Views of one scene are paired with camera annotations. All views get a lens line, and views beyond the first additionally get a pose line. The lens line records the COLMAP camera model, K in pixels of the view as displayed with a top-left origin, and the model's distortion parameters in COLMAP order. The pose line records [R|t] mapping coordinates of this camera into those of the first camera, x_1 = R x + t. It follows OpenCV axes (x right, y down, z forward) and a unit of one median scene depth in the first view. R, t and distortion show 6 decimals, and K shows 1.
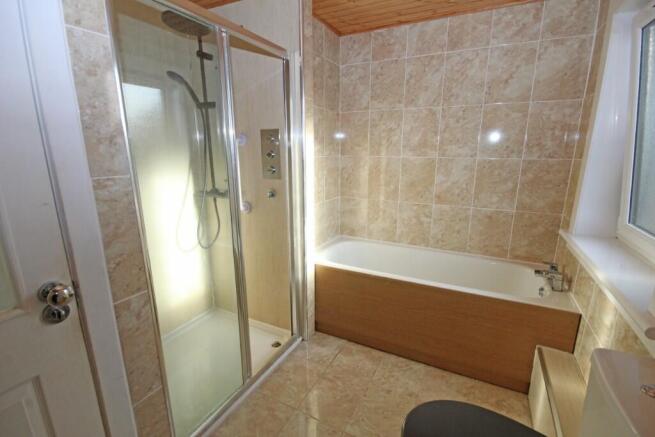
lens RADIAL K [[296.2, 0, 327.5], [0, 296.2, 218.5], [0, 0, 1]] dist [0.002367, -0.013876]
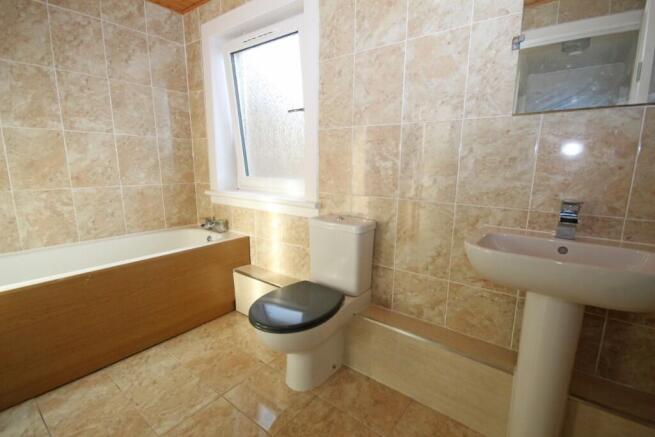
lens RADIAL K [[296.2, 0, 327.5], [0, 296.2, 218.5], [0, 0, 1]] dist [0.002367, -0.013876]
pose [[0.185651, -0.169675, 0.967855, -0.336921], [0.209495, 0.969167, 0.129720, 0.082286], [-0.960024, 0.178678, 0.215473, 0.175648]]
